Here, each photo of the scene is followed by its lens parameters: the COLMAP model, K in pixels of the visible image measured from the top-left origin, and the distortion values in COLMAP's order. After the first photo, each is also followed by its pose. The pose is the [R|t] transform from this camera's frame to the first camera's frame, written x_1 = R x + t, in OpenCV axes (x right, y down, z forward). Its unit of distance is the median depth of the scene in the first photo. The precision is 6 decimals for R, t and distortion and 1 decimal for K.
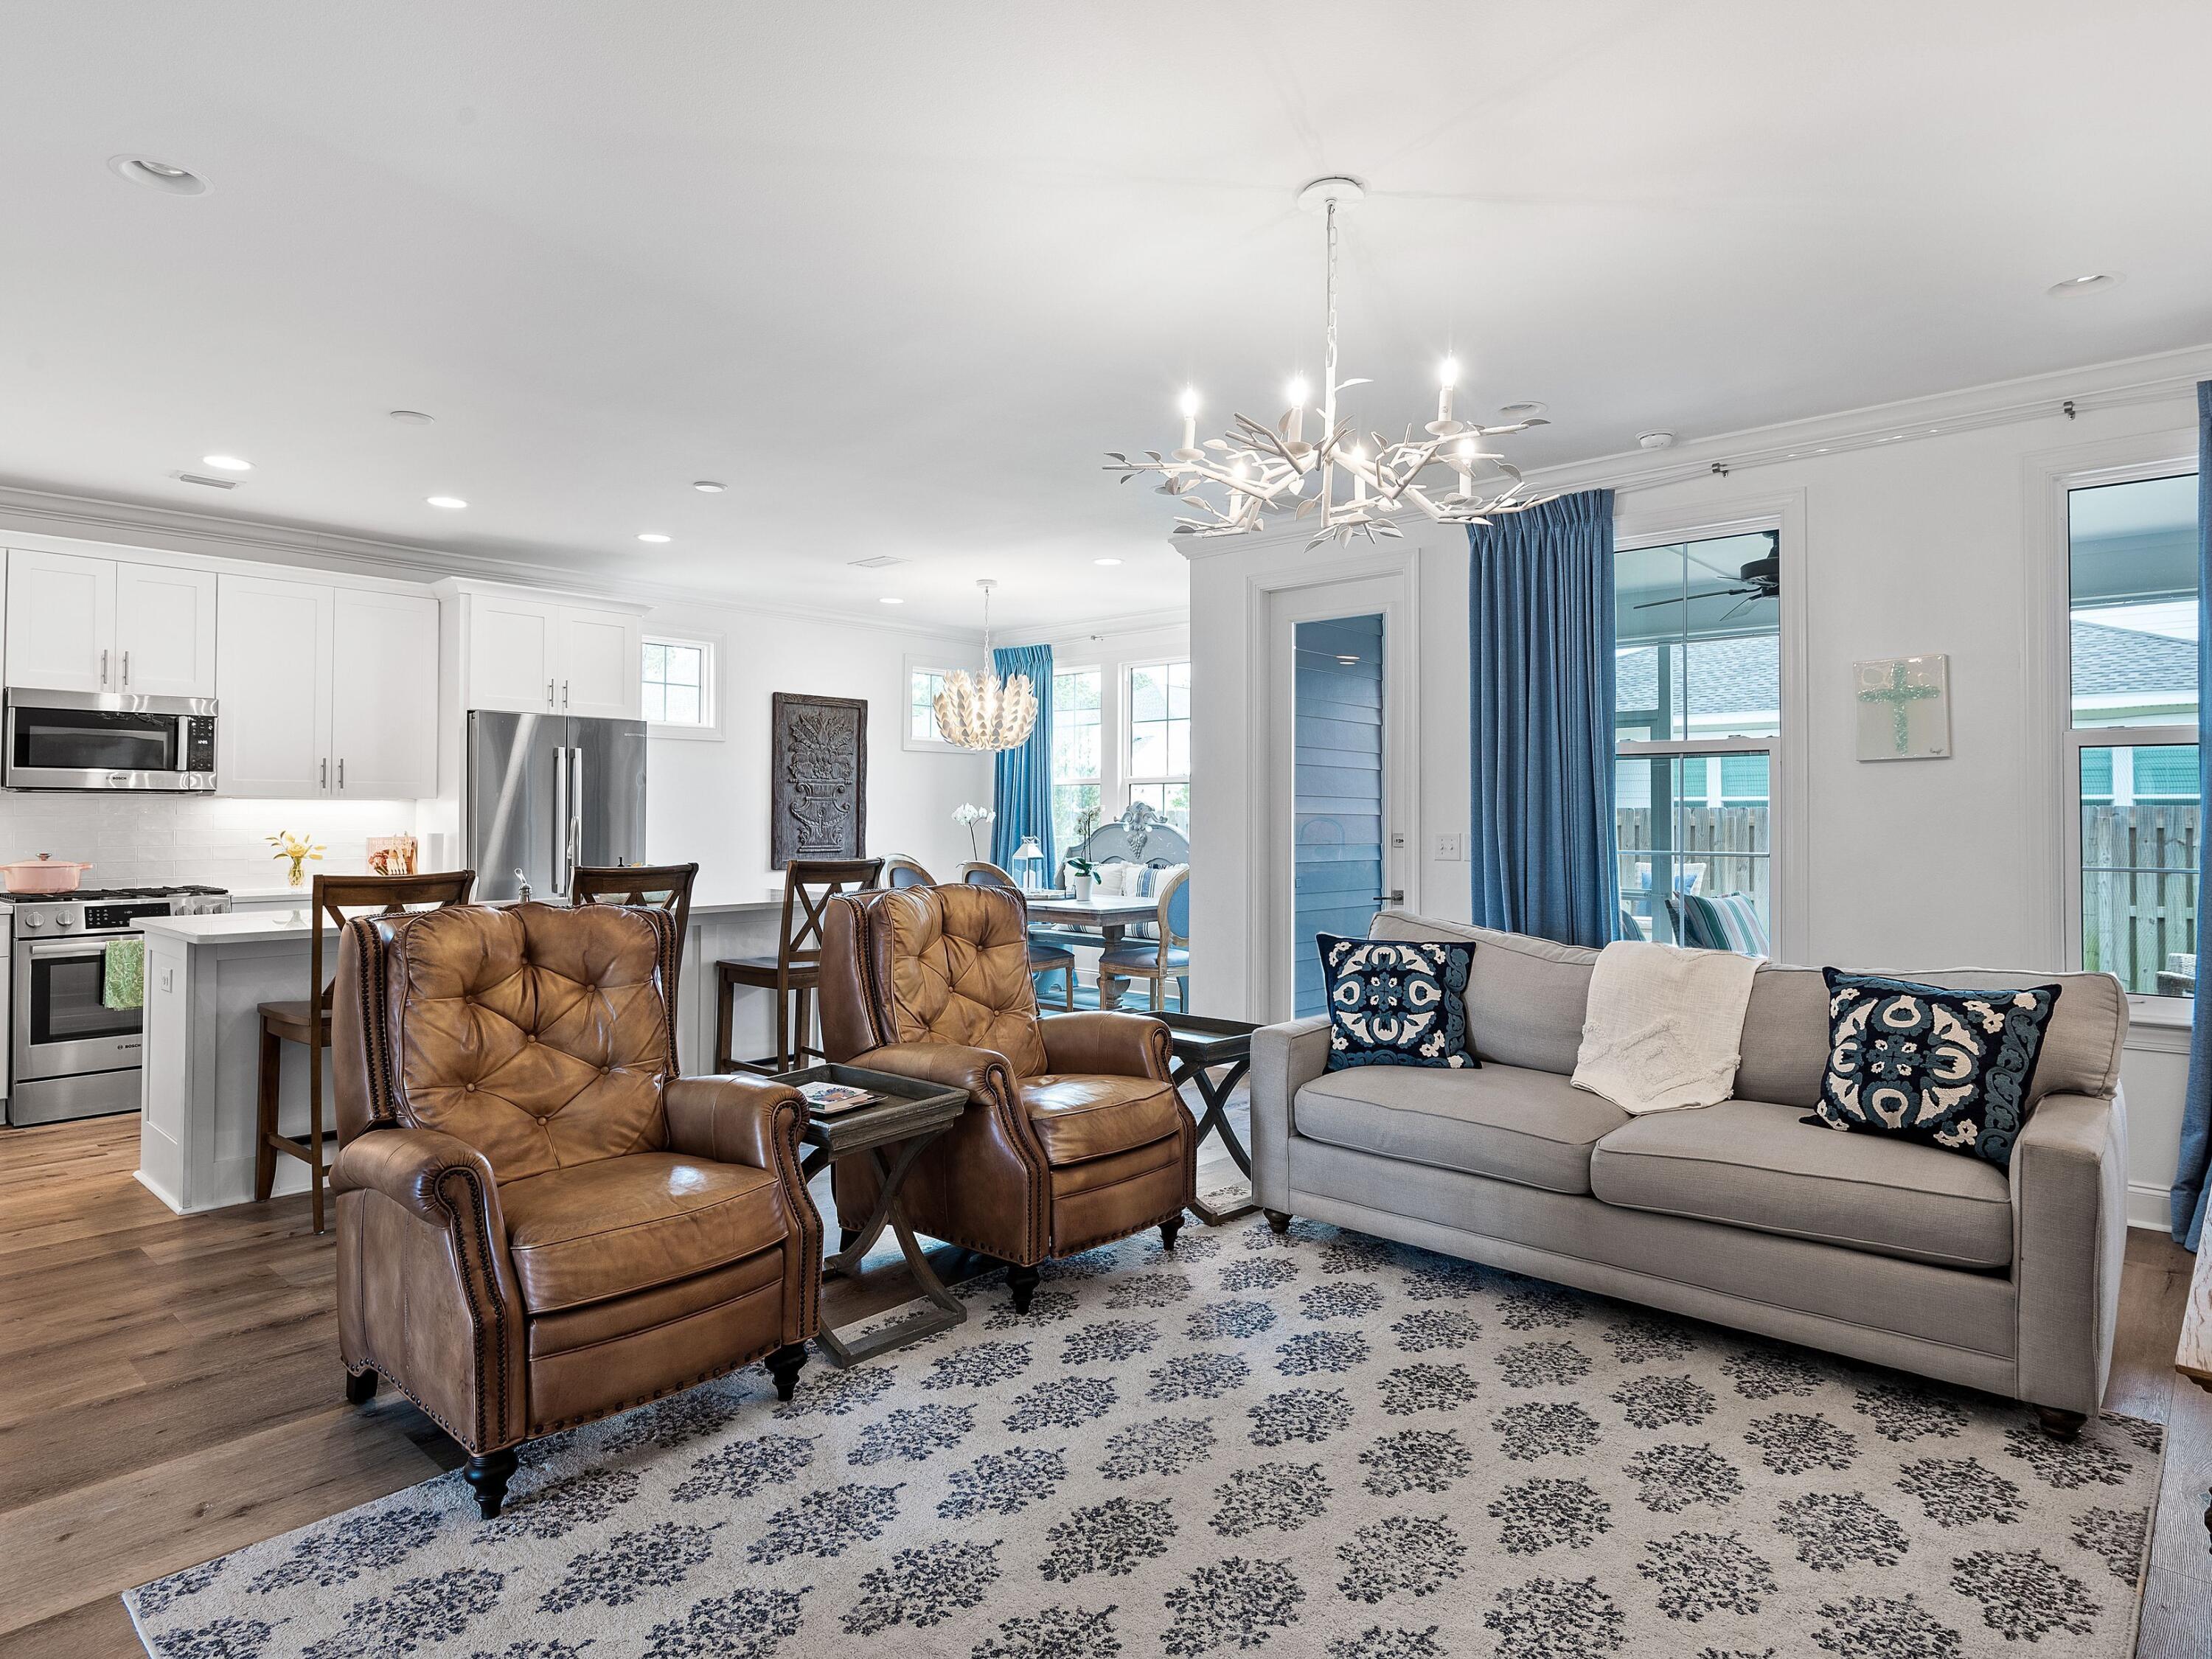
lens RADIAL K [[1265.7, 0, 1102.5], [0, 1265.7, 790.0], [0, 0, 1]] dist [0.034869, -0.031806]
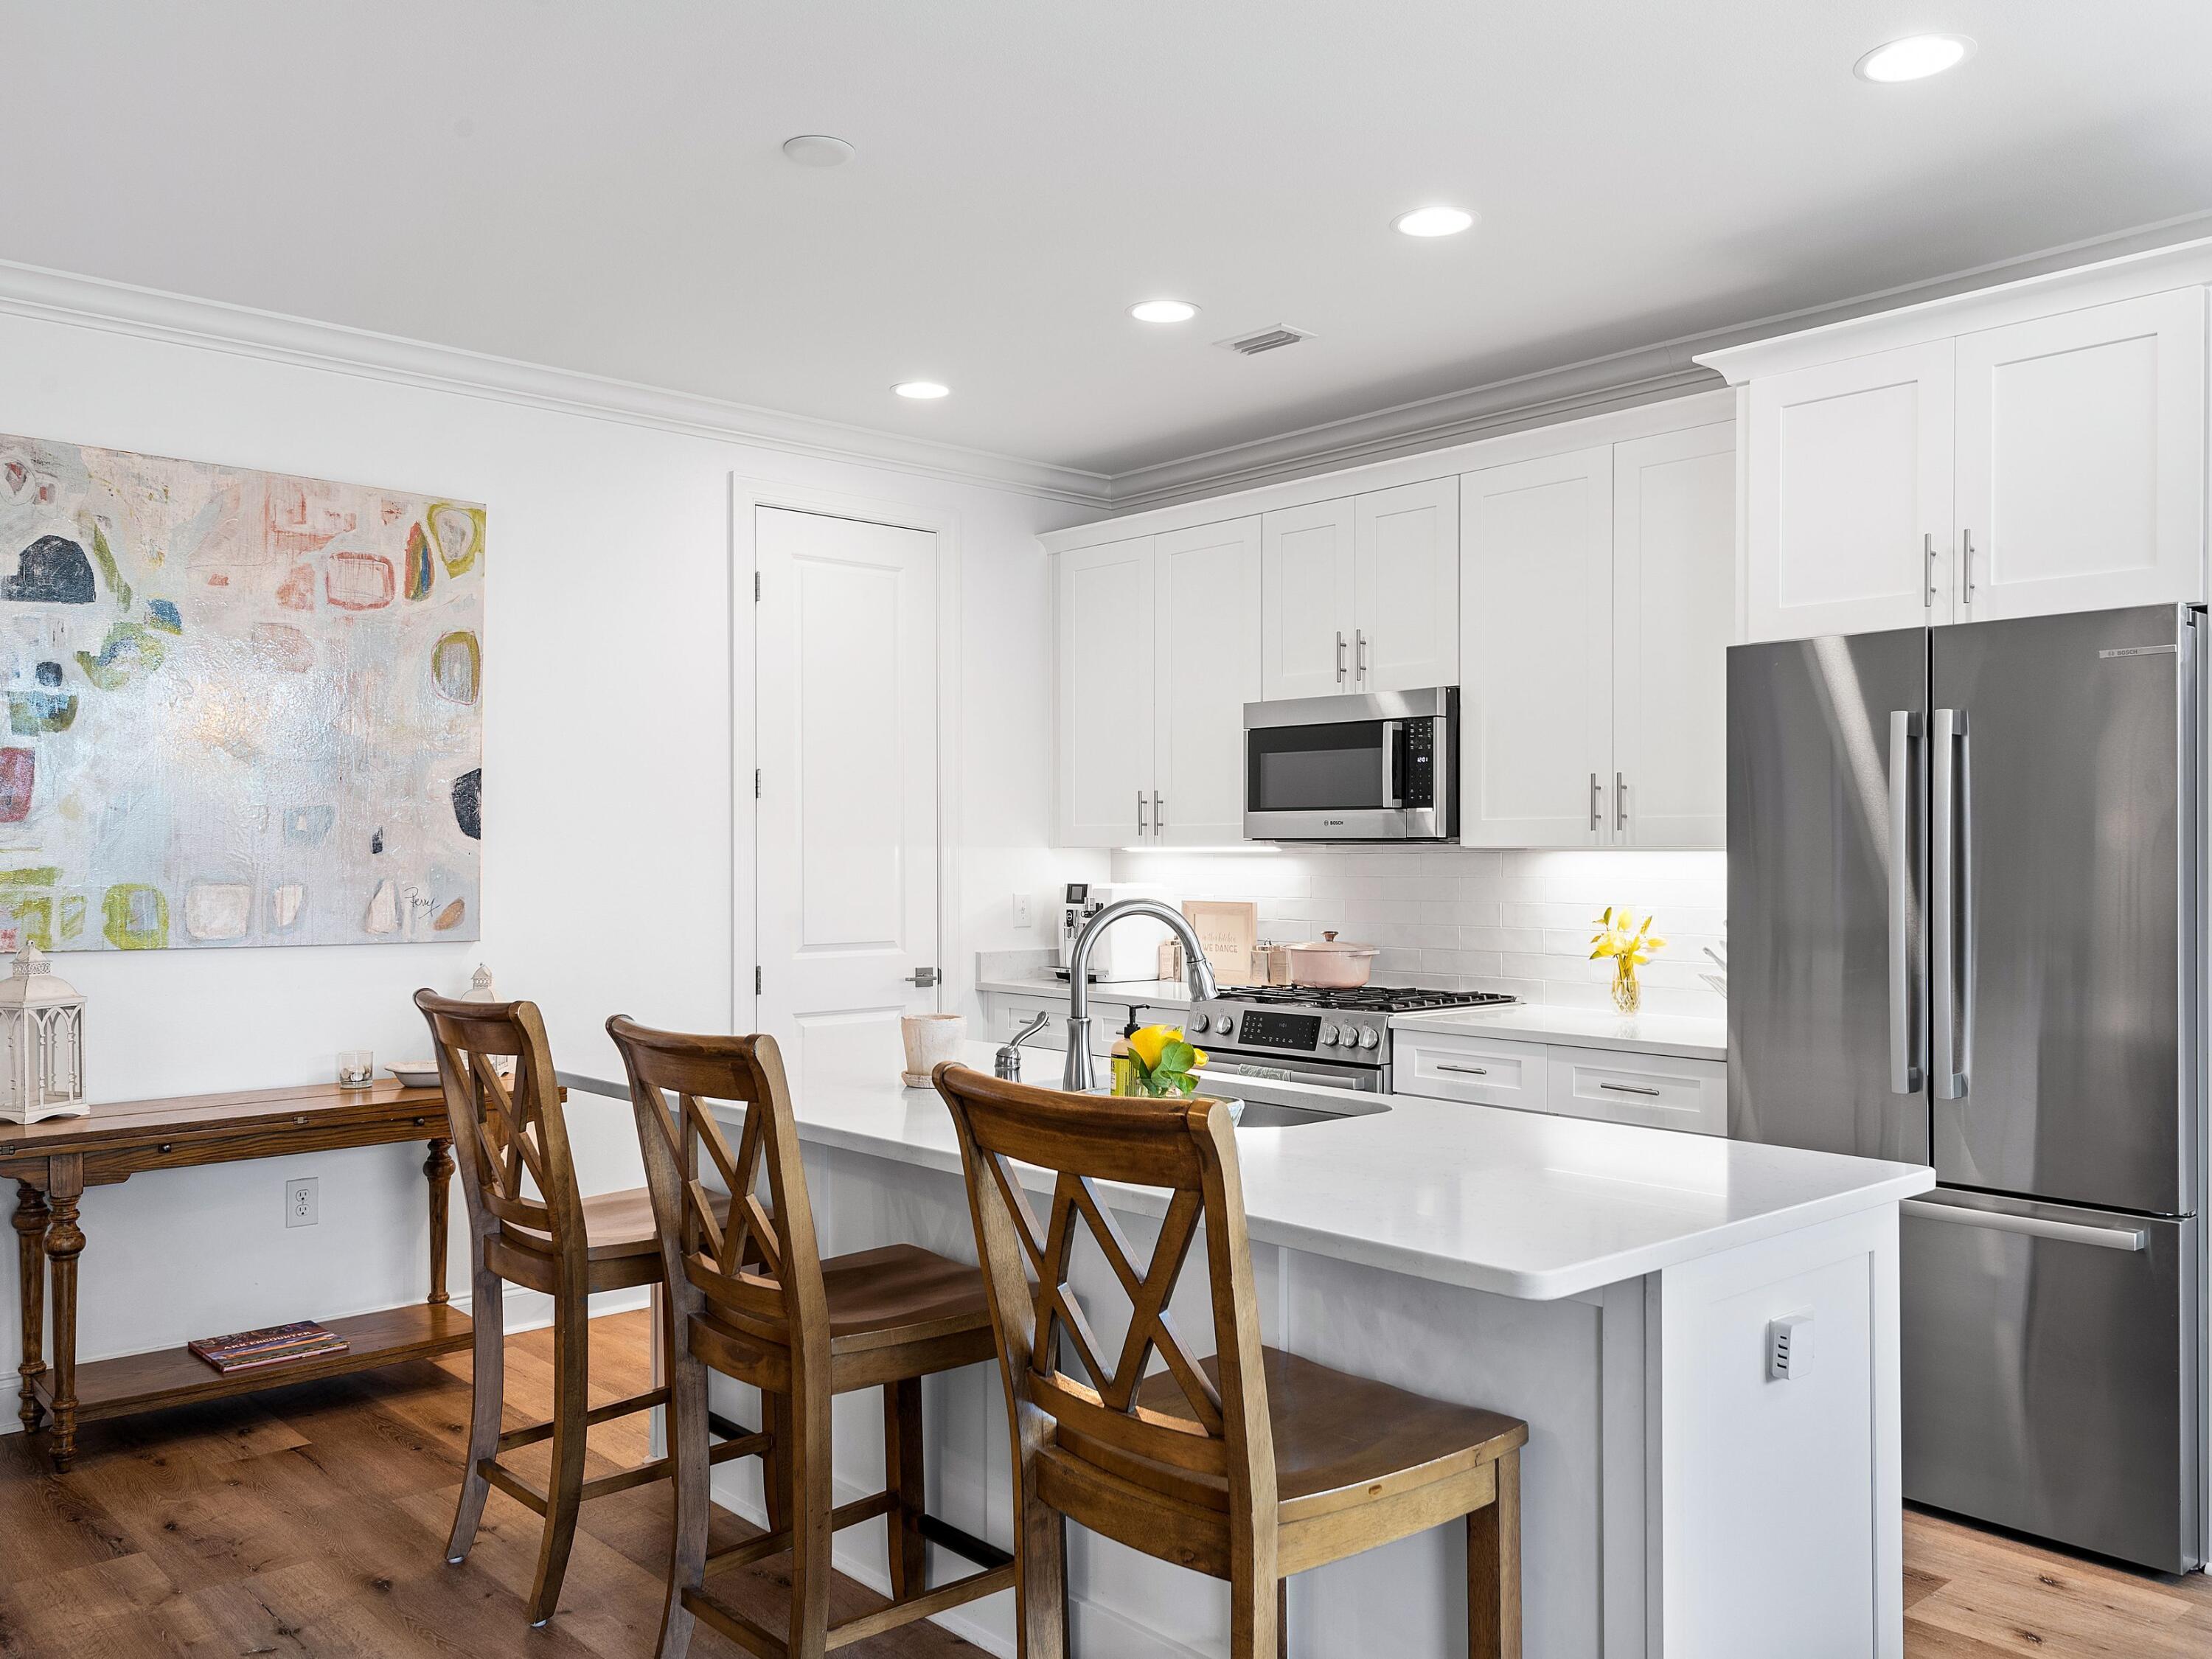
lens RADIAL K [[1745.7, 0, 1112.6], [0, 1745.7, 842.7], [0, 0, 1]] dist [-0.005250, -0.012691]
pose [[-0.093561, -0.007349, -0.995586, 0.131480], [0.020777, 0.999741, -0.009332, 0.006833], [0.995397, -0.021559, -0.093384, 0.906487]]
